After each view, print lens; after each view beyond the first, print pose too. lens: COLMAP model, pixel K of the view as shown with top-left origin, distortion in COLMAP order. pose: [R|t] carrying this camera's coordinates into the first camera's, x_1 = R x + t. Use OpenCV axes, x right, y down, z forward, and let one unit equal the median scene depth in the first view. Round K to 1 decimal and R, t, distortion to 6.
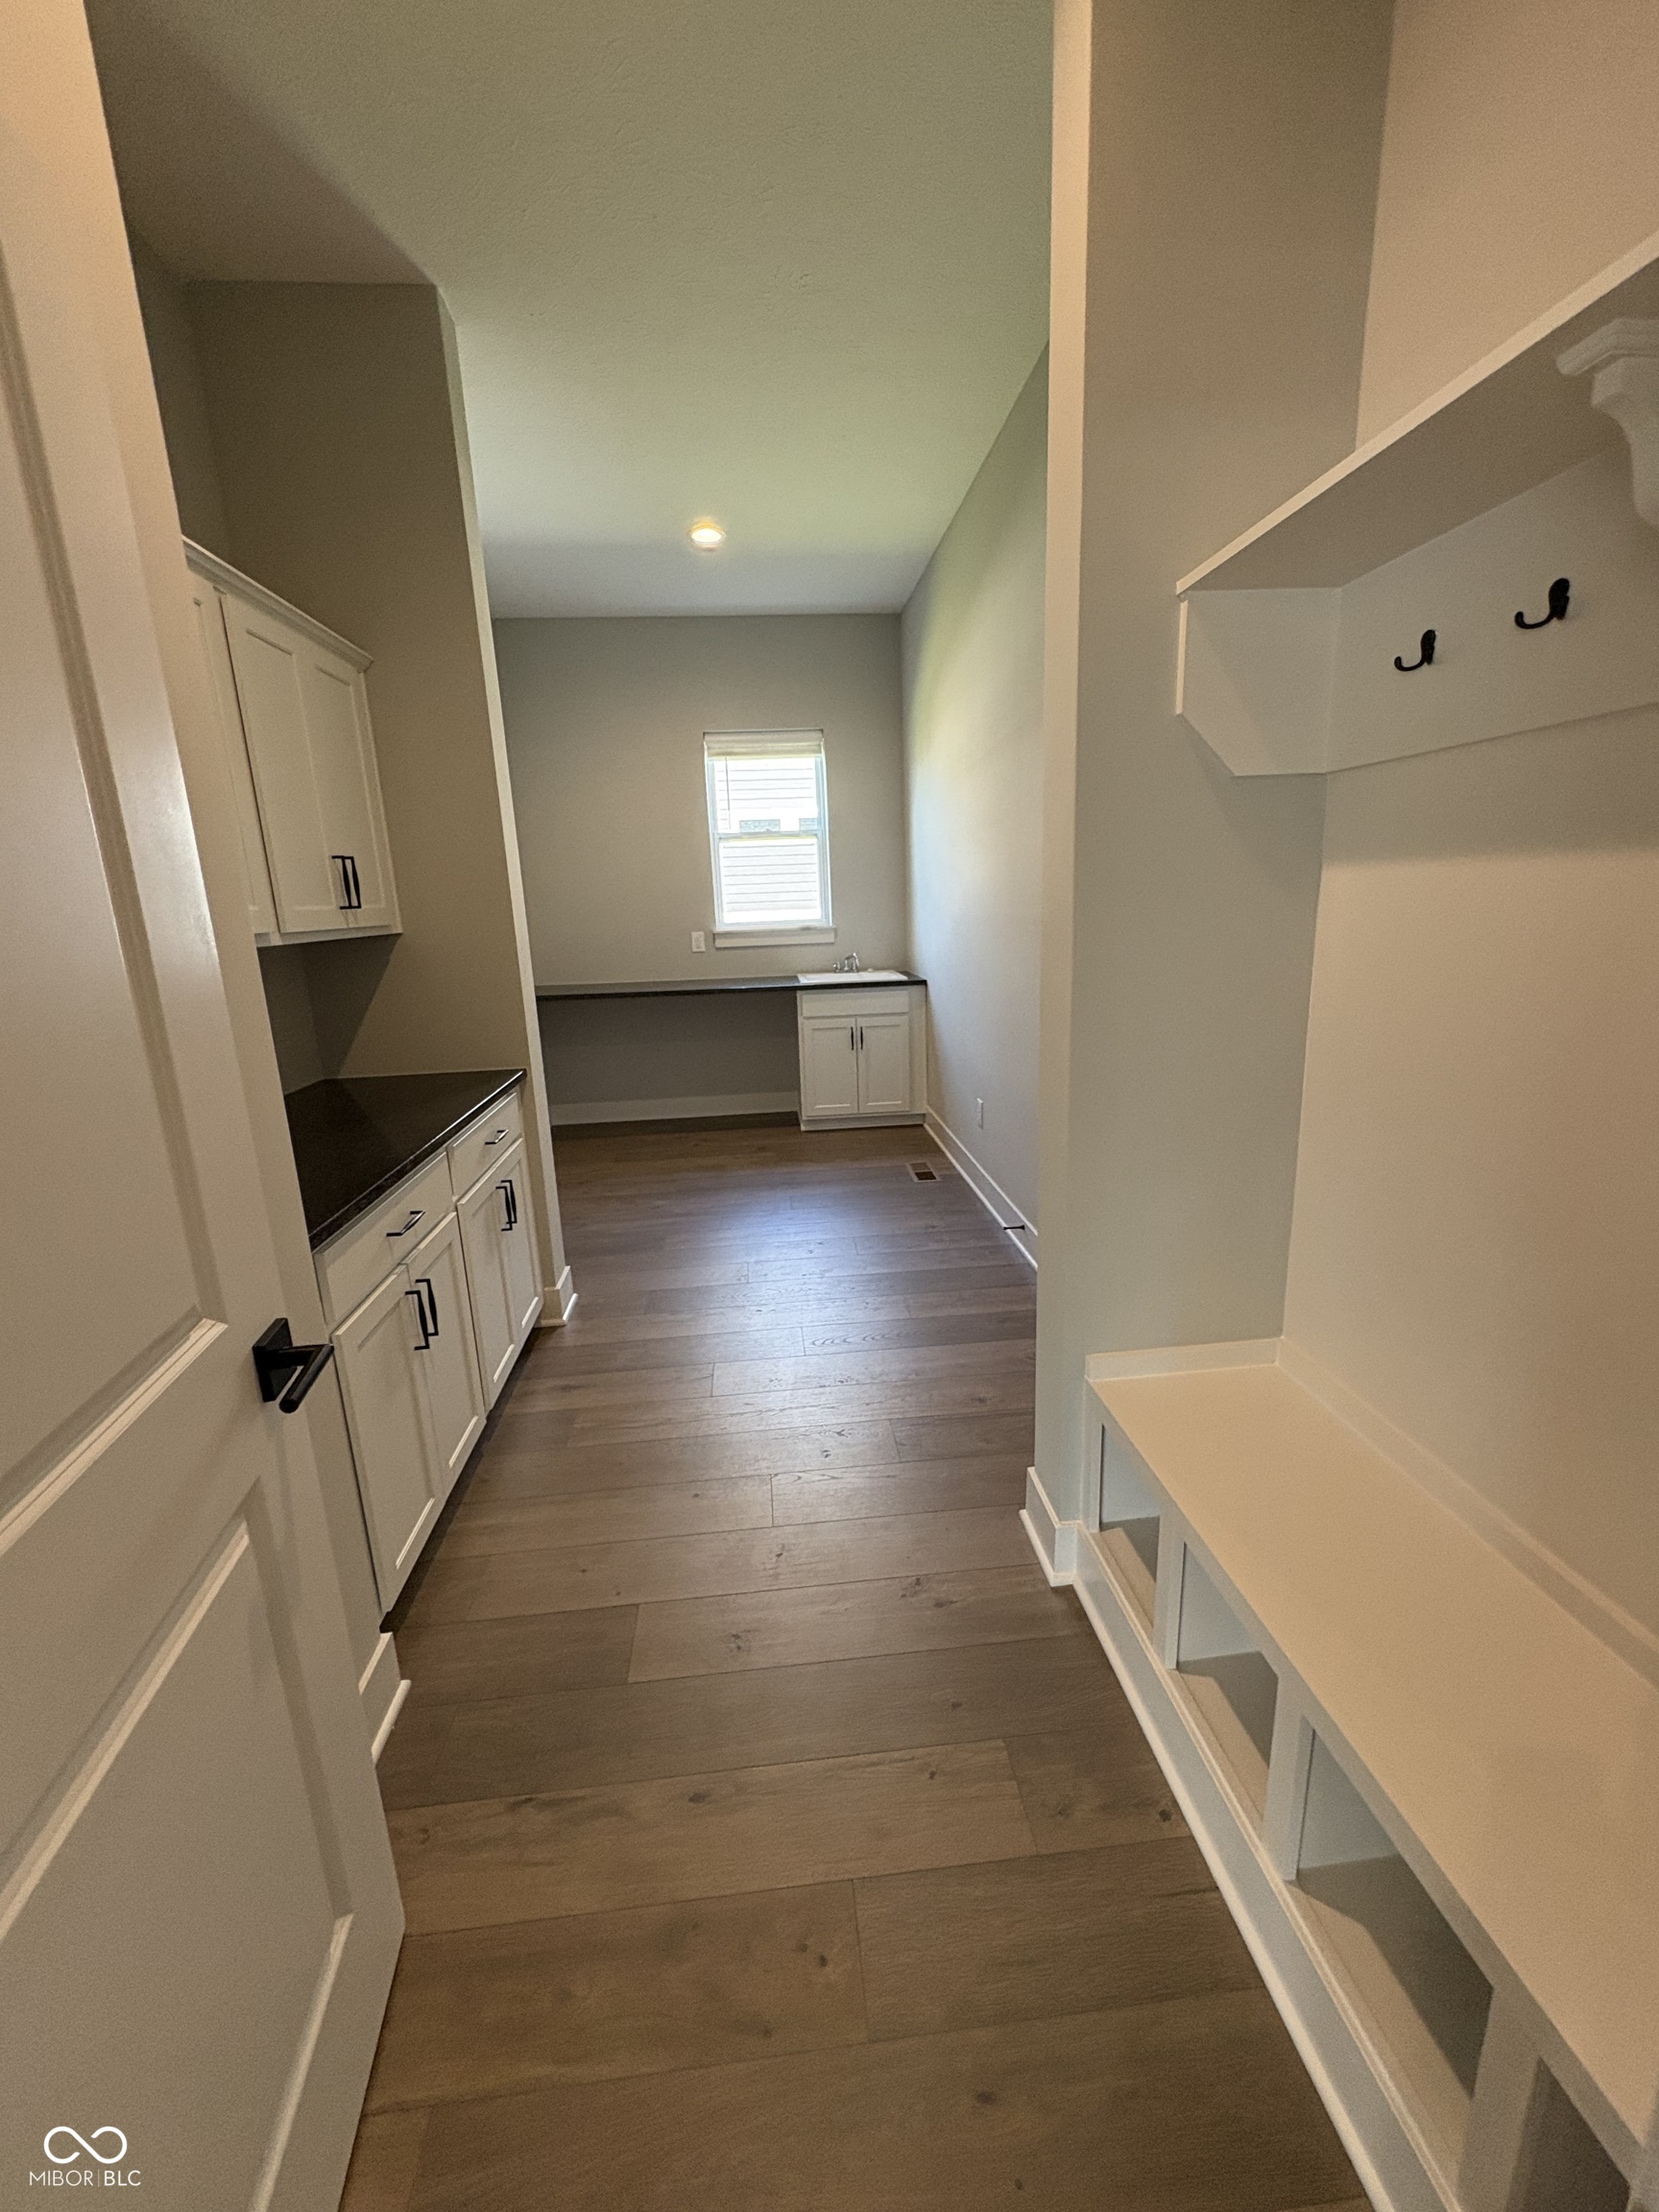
lens RADIAL K [[886.2, 0, 835.1], [0, 886.2, 1110.4], [0, 0, 1]] dist [-0.000478, 0.000261]
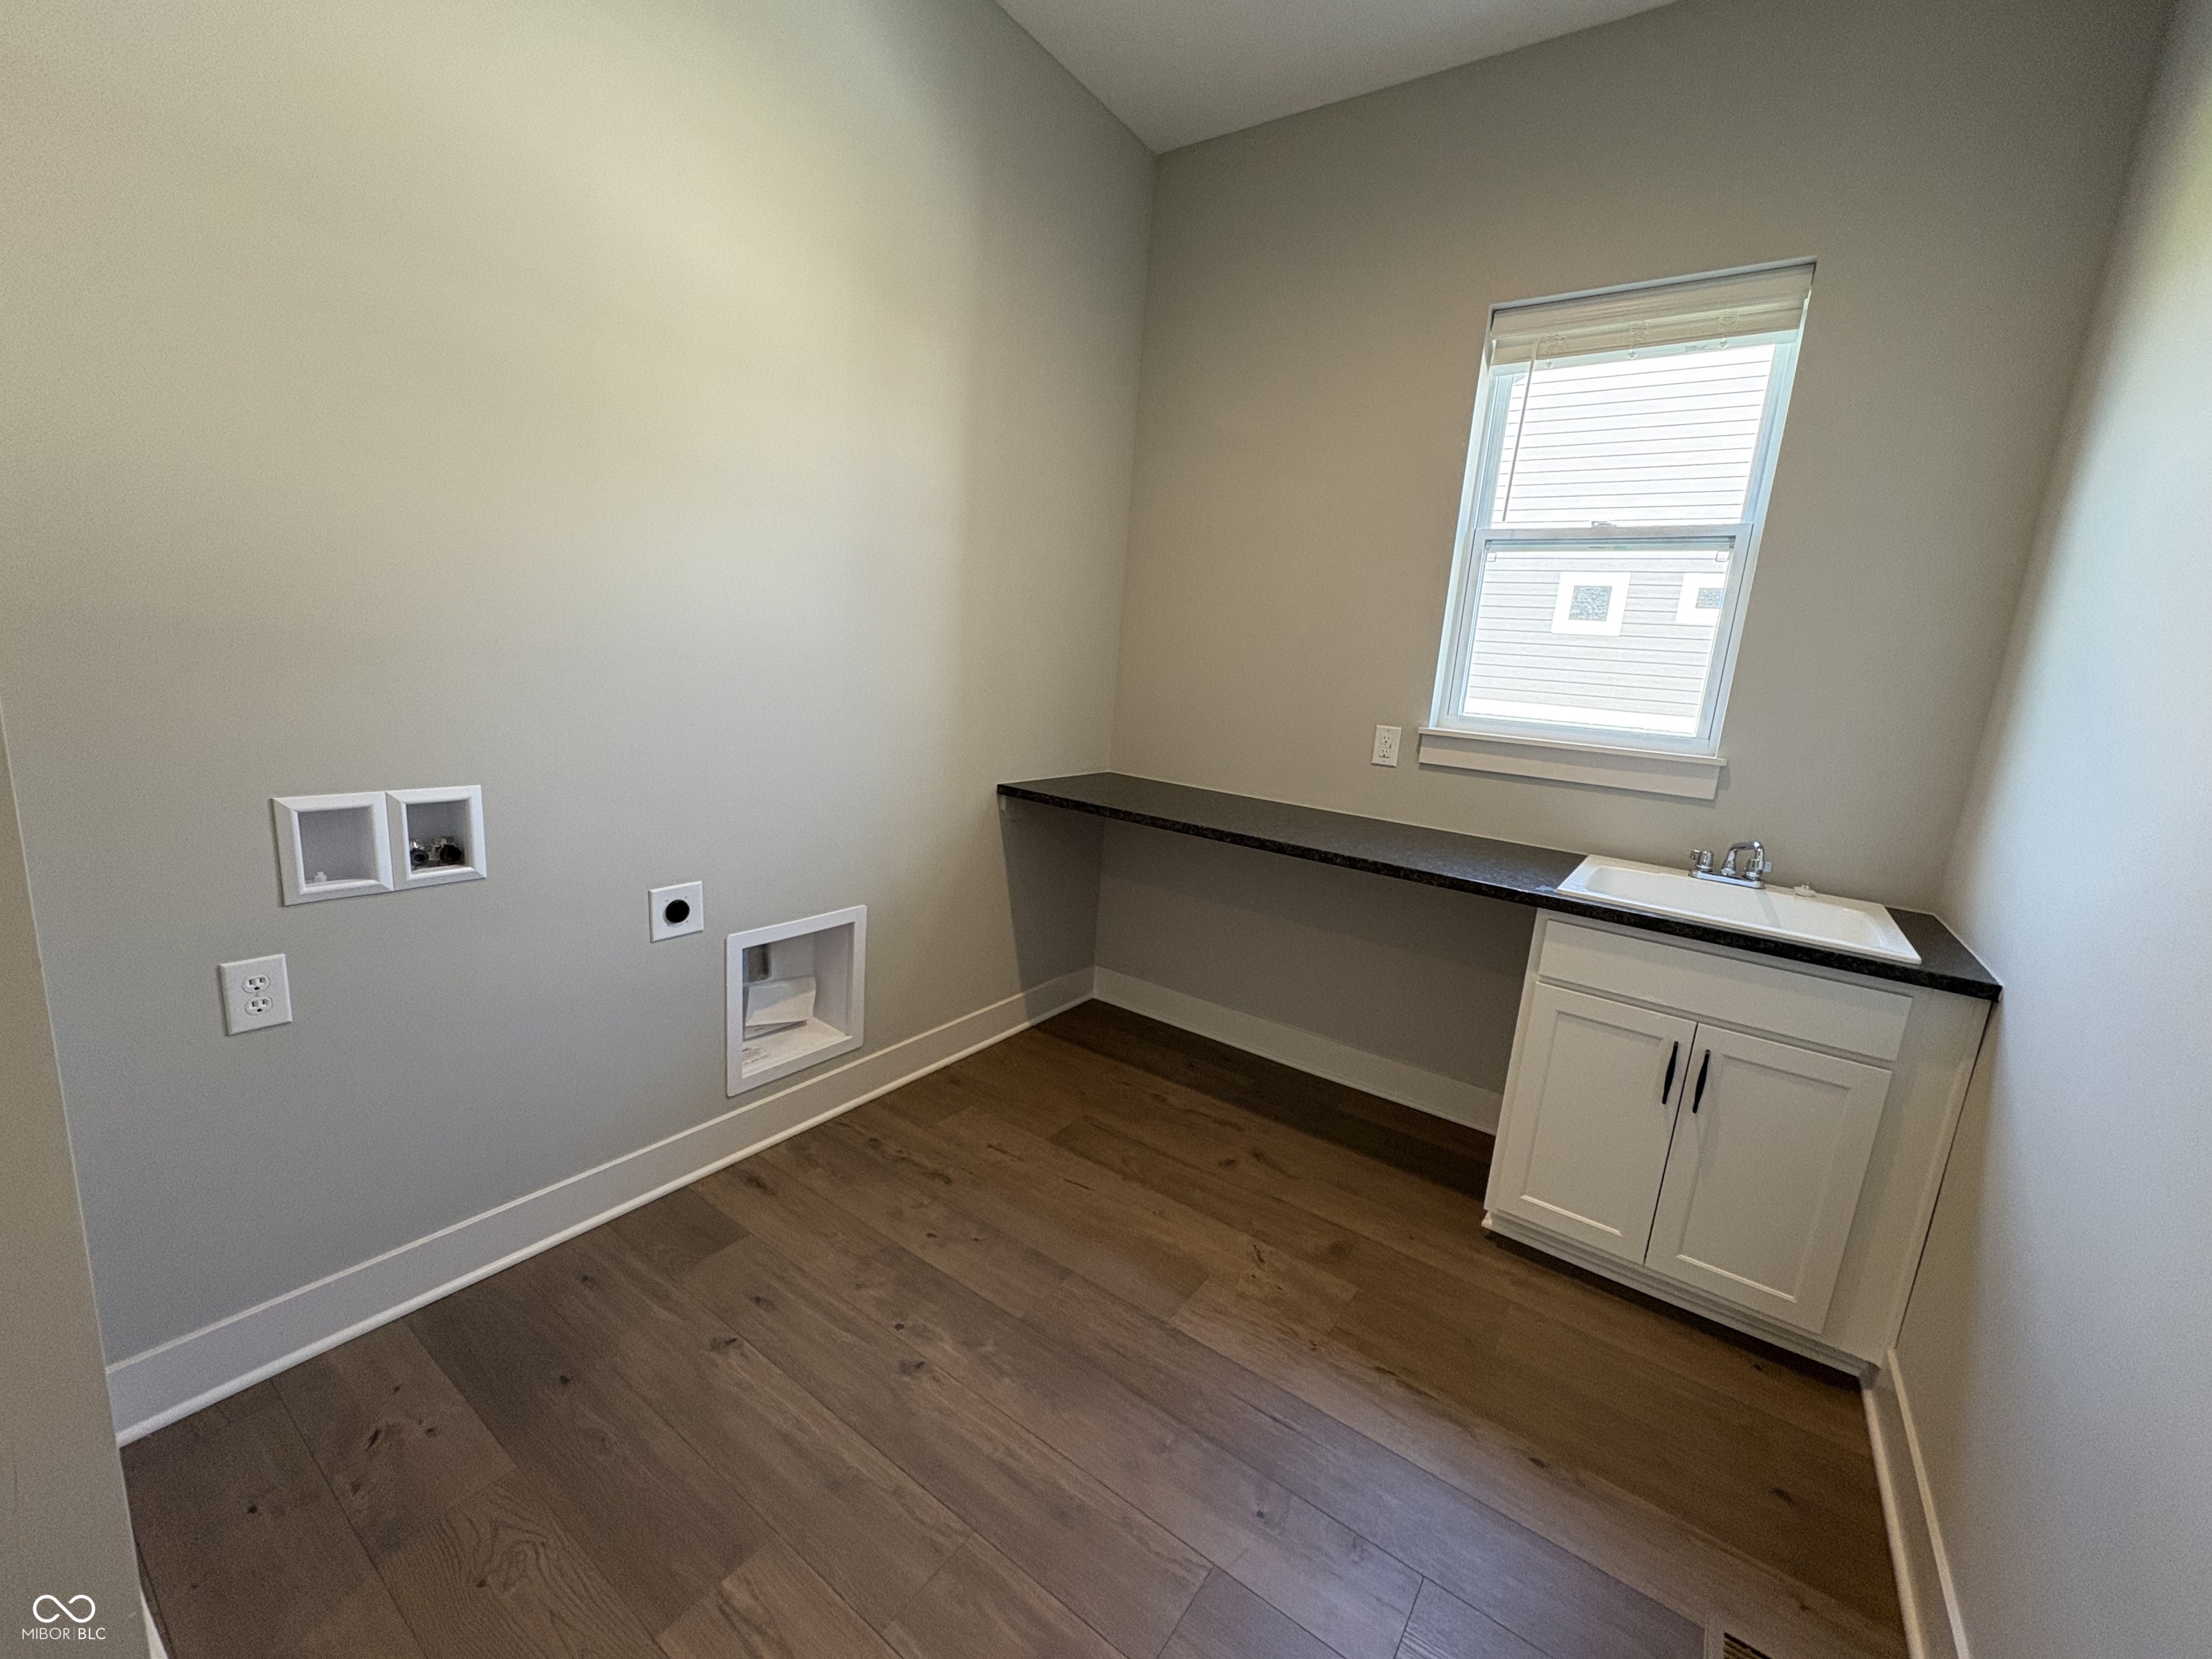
lens RADIAL K [[886.2, 0, 1096.9], [0, 886.2, 832.5], [0, 0, 1]] dist [-0.000478, 0.000261]
pose [[0.750689, 0.217237, -0.623918, 0.046690], [-0.248219, 0.967944, 0.038367, -0.129433], [0.612253, 0.126067, 0.780547, 0.551555]]
